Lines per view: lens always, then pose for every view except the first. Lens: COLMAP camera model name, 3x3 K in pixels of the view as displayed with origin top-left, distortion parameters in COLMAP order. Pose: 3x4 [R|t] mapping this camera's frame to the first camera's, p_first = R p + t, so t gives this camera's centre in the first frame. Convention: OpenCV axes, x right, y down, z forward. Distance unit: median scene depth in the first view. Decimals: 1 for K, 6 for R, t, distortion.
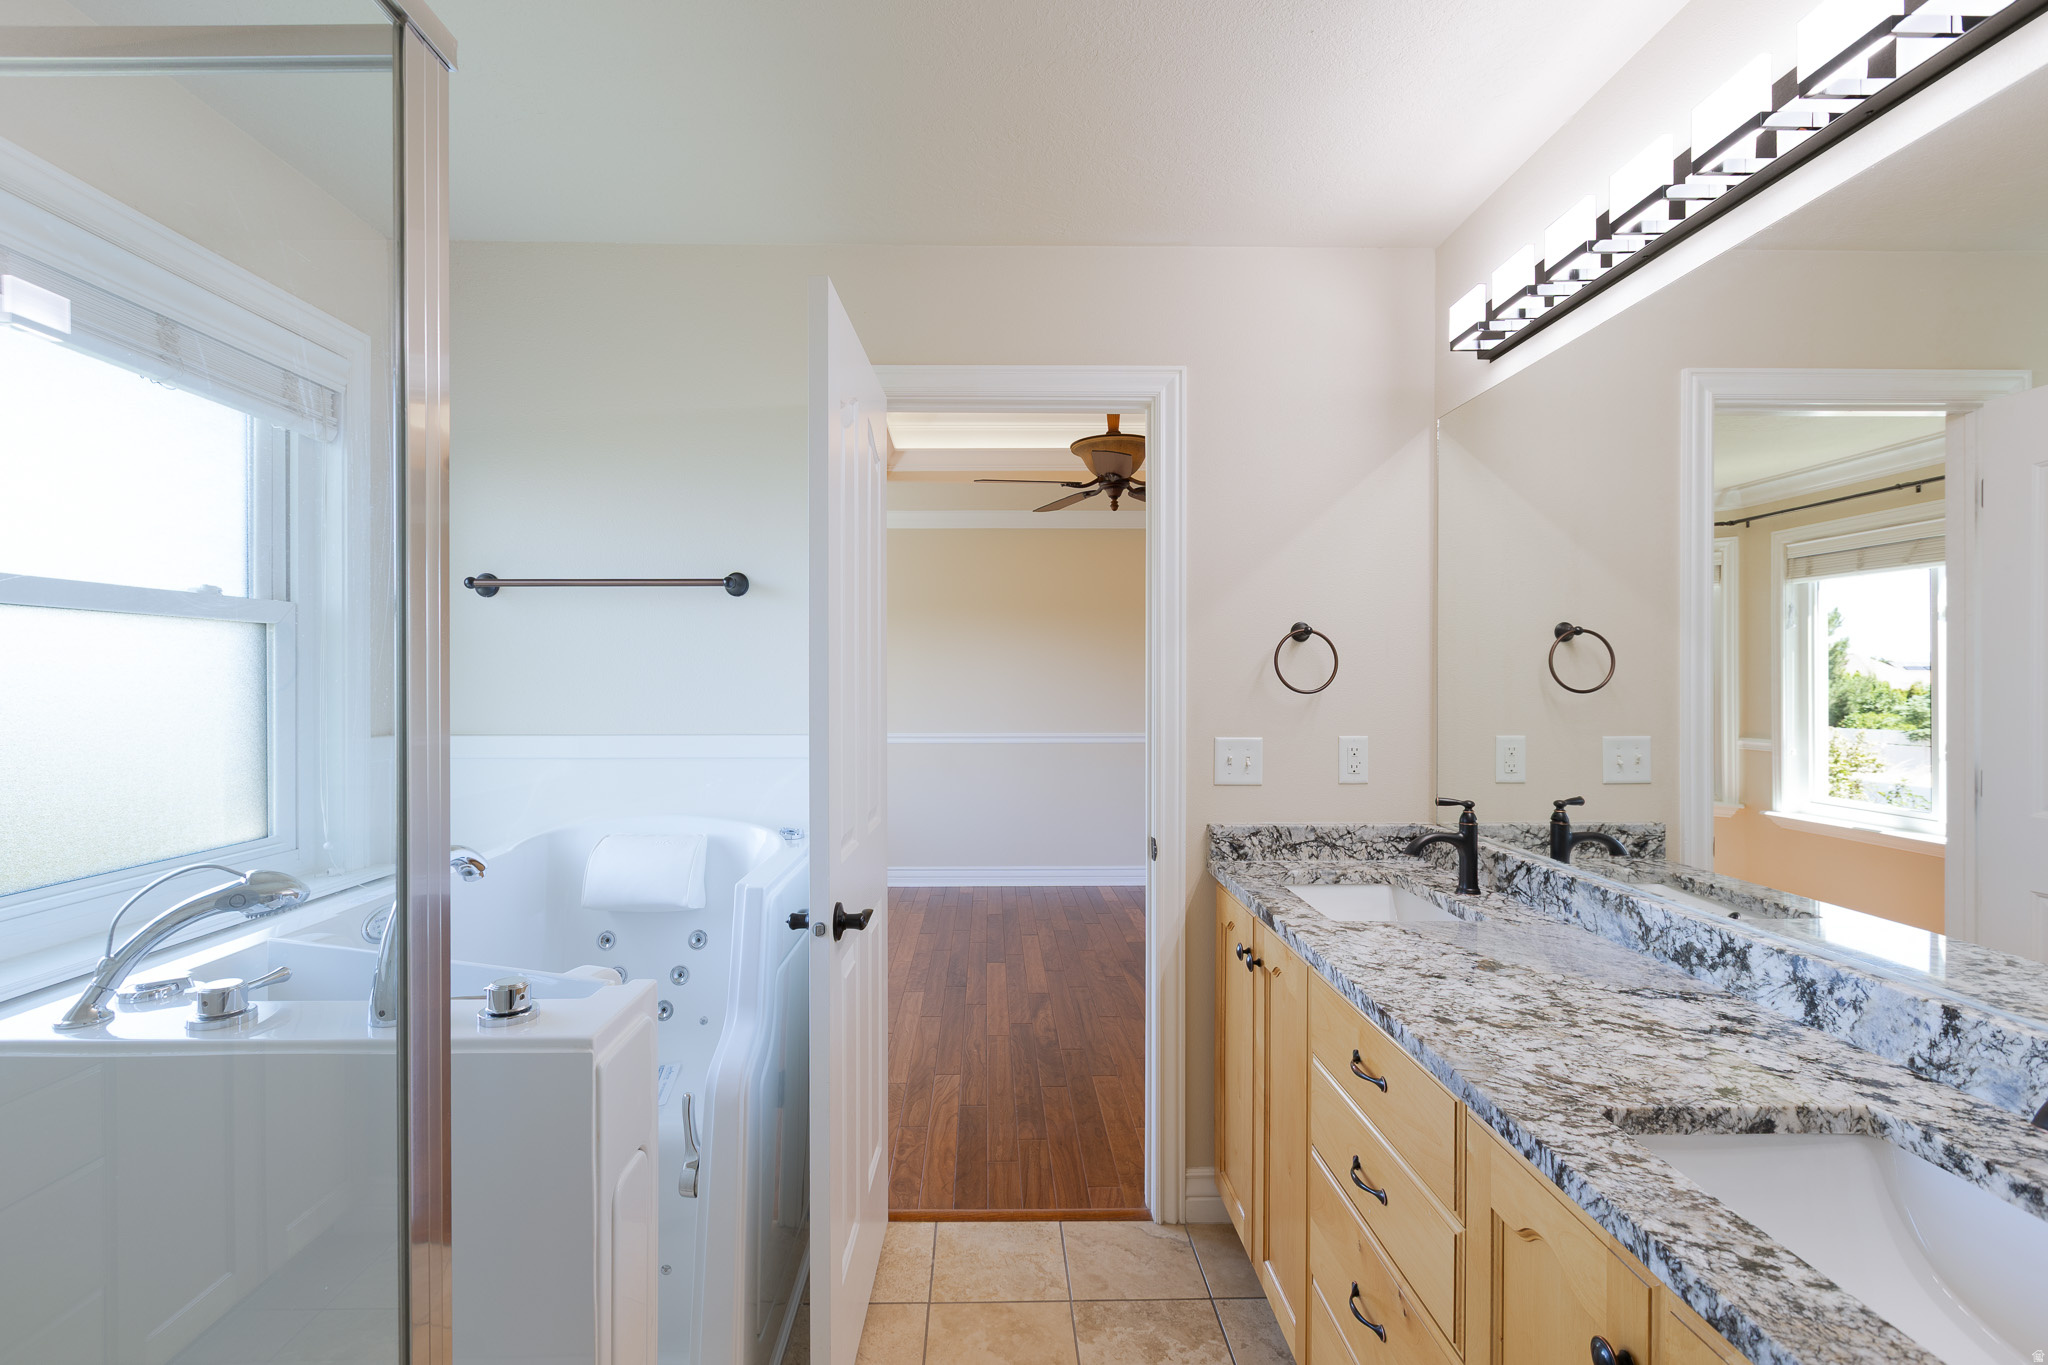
lens RADIAL K [[921.4, 0, 1019.0], [0, 921.4, 675.8], [0, 0, 1]] dist [-0.005010, -0.001303]
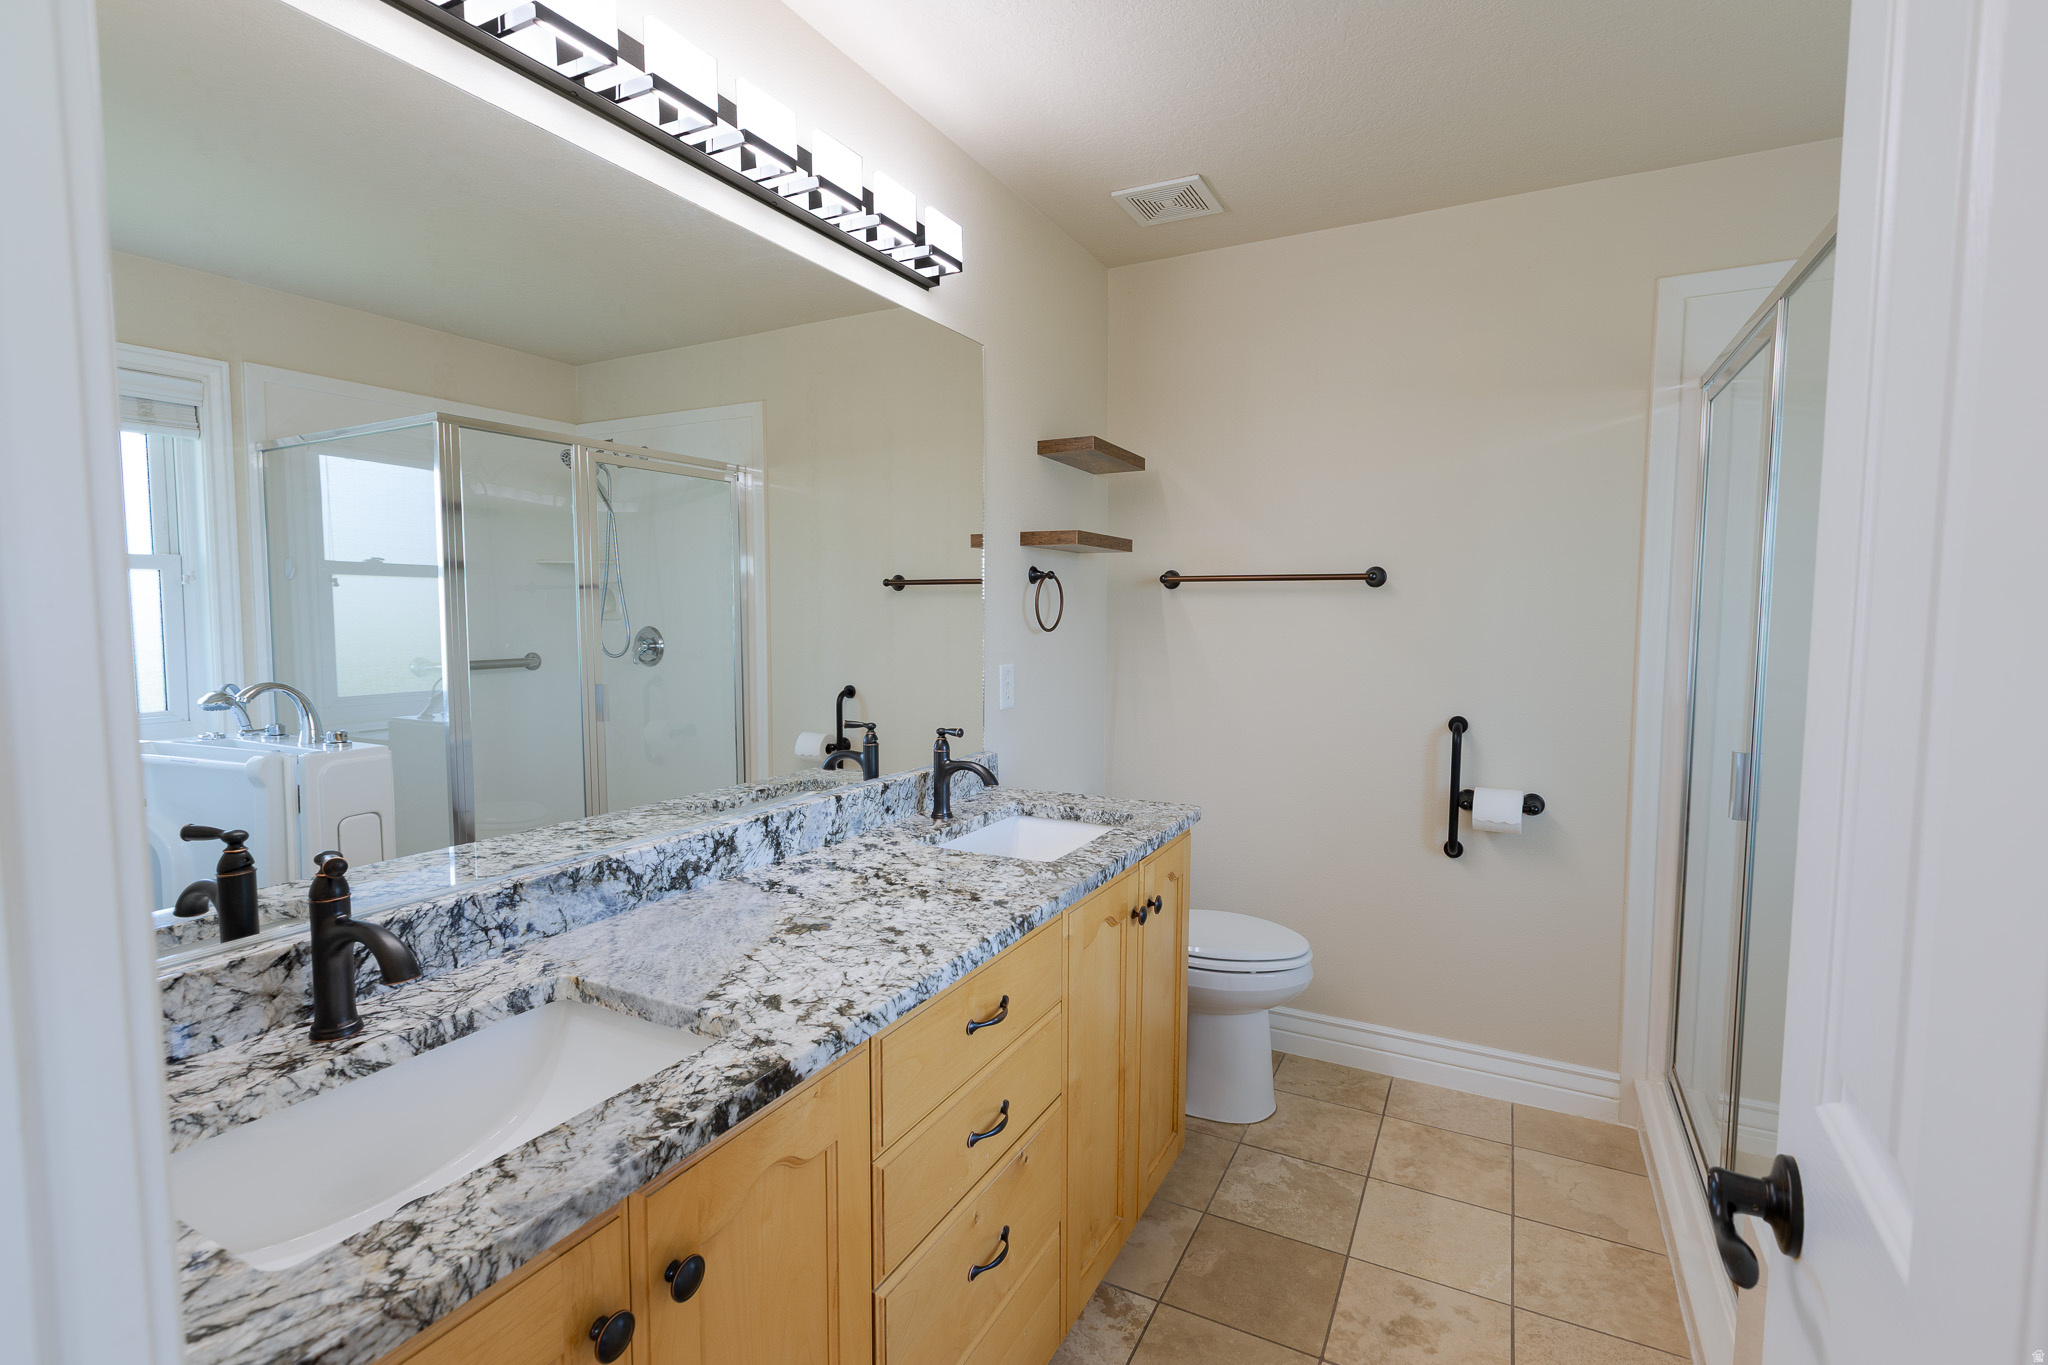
lens RADIAL K [[921.4, 0, 1024.2], [0, 921.4, 698.4], [0, 0, 1]] dist [-0.005010, -0.001303]
pose [[-0.868453, -0.047274, 0.493512, -0.109573], [-0.000765, 0.995570, 0.094019, 0.011277], [-0.495770, 0.081274, -0.864642, 1.812773]]
